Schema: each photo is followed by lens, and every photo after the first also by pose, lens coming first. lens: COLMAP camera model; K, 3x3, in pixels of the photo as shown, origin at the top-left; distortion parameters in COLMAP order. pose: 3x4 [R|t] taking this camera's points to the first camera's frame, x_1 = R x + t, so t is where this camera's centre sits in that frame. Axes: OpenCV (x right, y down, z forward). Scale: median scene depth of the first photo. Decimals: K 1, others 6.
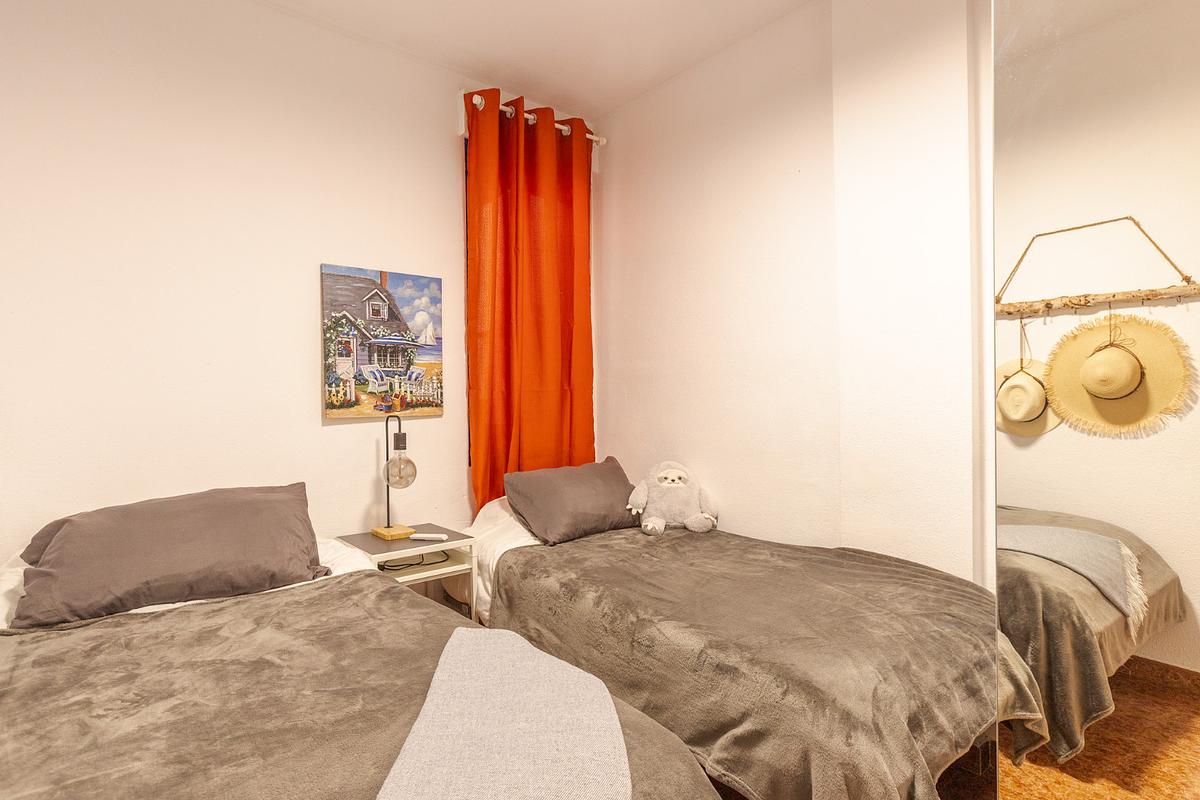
lens RADIAL K [[610.0, 0, 601.3], [0, 610.0, 395.2], [0, 0, 1]] dist [-0.013859, 0.010786]
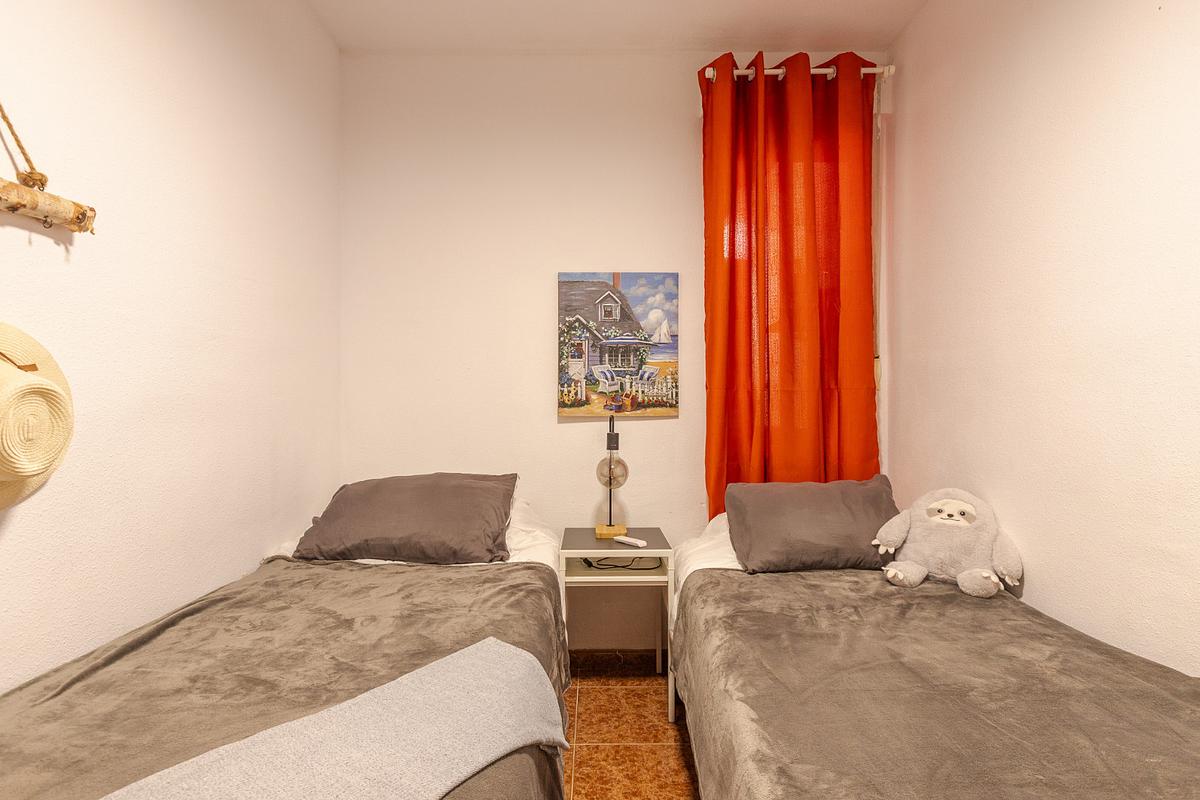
lens RADIAL K [[610.0, 0, 597.9], [0, 610.0, 397.5], [0, 0, 1]] dist [-0.013859, 0.010786]
pose [[0.767251, 0.003874, -0.641335, 0.280739], [-0.003886, 0.999991, 0.001391, 0.002868], [0.641335, 0.001425, 0.767260, 0.208761]]
